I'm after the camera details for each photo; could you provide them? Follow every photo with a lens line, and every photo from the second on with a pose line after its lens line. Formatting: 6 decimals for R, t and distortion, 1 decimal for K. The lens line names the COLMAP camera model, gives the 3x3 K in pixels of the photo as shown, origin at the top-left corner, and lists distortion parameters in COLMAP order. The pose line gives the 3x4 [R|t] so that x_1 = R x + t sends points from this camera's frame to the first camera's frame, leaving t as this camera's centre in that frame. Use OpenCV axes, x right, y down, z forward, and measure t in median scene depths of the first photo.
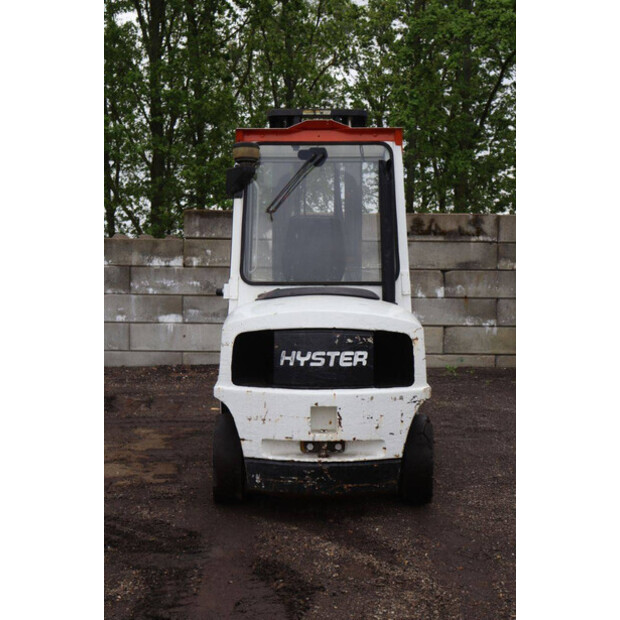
lens RADIAL K [[956.1, 0, 310.0], [0, 956.1, 310.0], [0, 0, 1]] dist [0.041271, 0.025172]
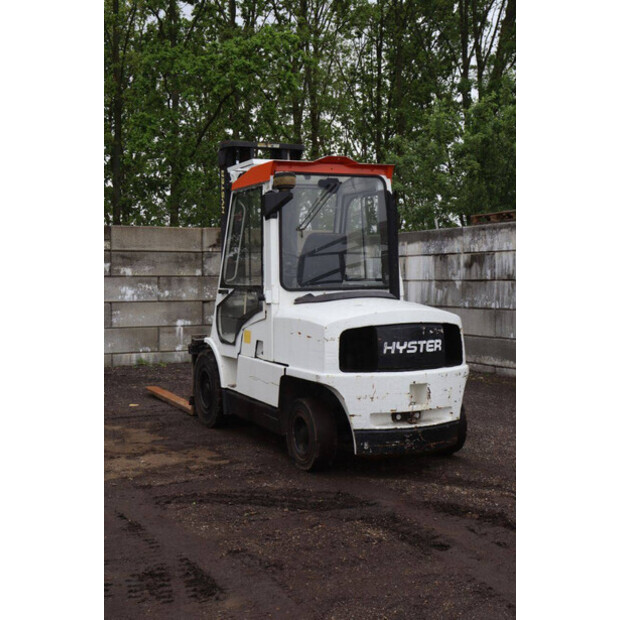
lens RADIAL K [[866.8, 0, 310.0], [0, 866.8, 310.0], [0, 0, 1]] dist [0.017128, 0.382536]
pose [[0.907568, -0.033043, 0.418604, -0.592782], [0.034055, 0.999407, 0.005056, -0.008694], [-0.418522, 0.009667, 0.908155, 0.003891]]
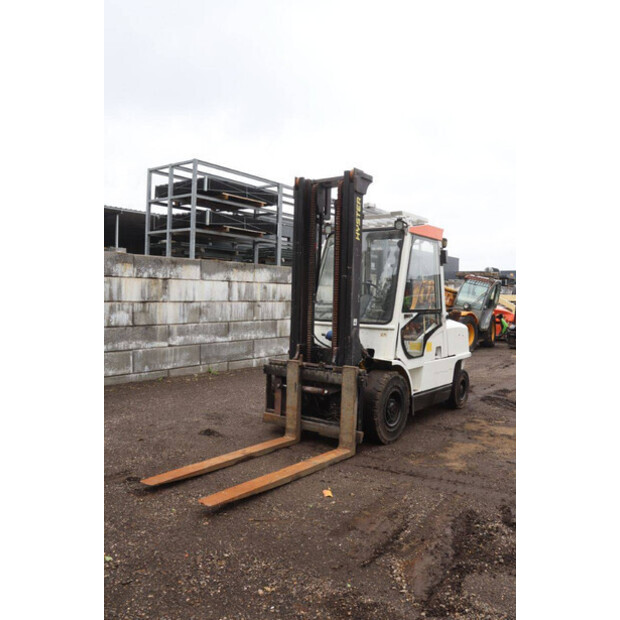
lens RADIAL K [[516.6, 0, 310.0], [0, 516.6, 310.0], [0, 0, 1]] dist [-0.186191, 0.206348]
pose [[-0.797144, -0.038249, 0.602577, -0.573290], [0.001089, 0.997899, 0.064782, -0.116512], [-0.603789, 0.052296, -0.795427, 2.355243]]
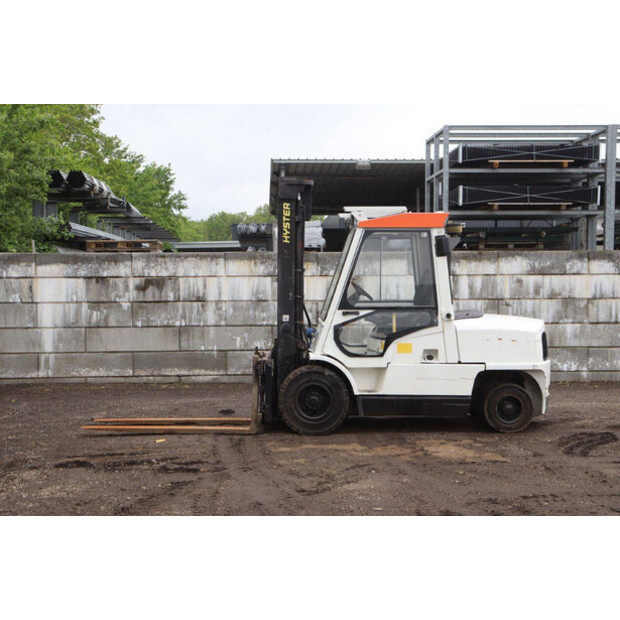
lens RADIAL K [[866.8, 0, 310.0], [0, 866.8, 310.0], [0, 0, 1]] dist [0.017128, 0.382536]
pose [[-0.031567, -0.035302, 0.998878, -1.829386], [0.045868, 0.998272, 0.036730, -0.110757], [-0.998449, 0.046976, -0.029893, 1.542323]]
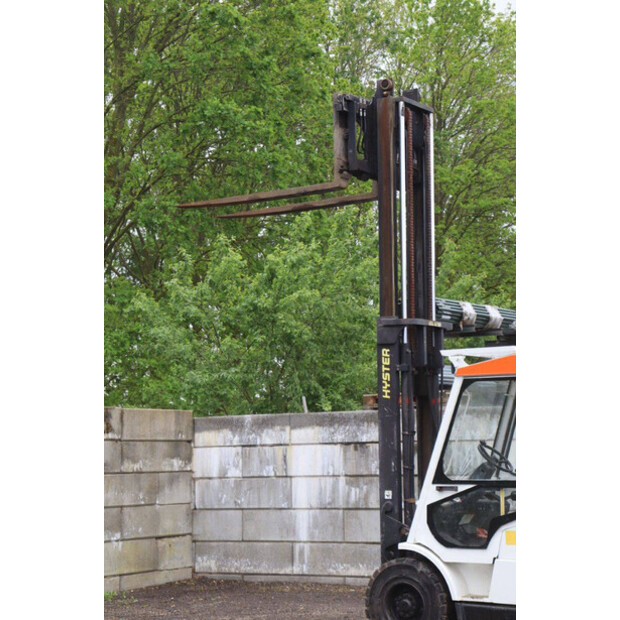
lens RADIAL K [[1449.0, 0, 310.0], [0, 1449.0, 310.0], [0, 0, 1]] dist [0.459675, 0.038988]
pose [[0.535374, 0.071199, 0.841609, -2.121560], [0.054526, 0.991449, -0.118561, -0.053887], [-0.842853, 0.109364, 0.526914, 0.377582]]
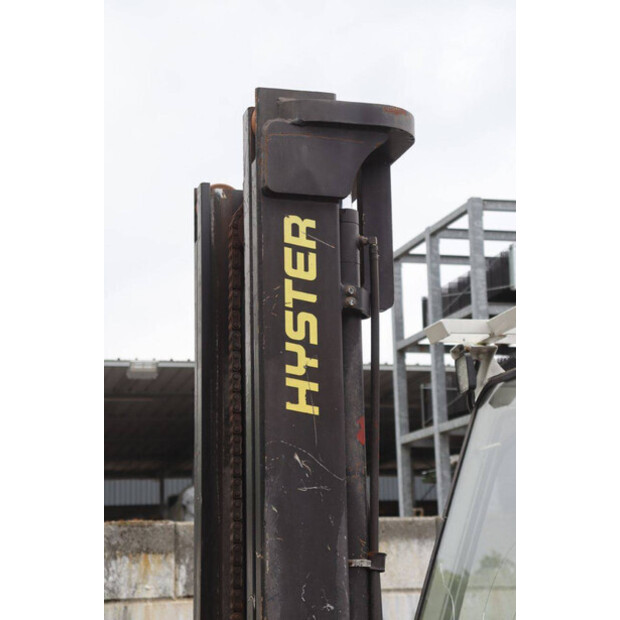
lens RADIAL K [[1374.2, 0, 310.0], [0, 1374.2, 310.0], [0, 0, 1]] dist [0.485402, -0.008450]
pose [[-0.257466, 0.200871, 0.945179, -0.578544], [0.070178, 0.979459, -0.189040, -0.122787], [-0.963736, 0.017659, -0.266274, 1.671038]]
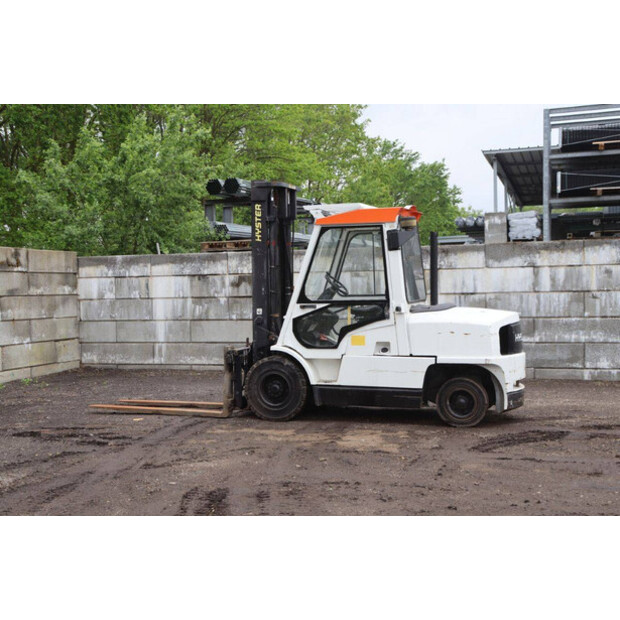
lens RADIAL K [[866.8, 0, 310.0], [0, 866.8, 310.0], [0, 0, 1]] dist [0.017128, 0.382536]
pose [[0.323407, -0.042284, 0.945315, -1.822137], [0.060139, 0.997900, 0.024061, -0.073675], [-0.944347, 0.049069, 0.325271, 0.815578]]
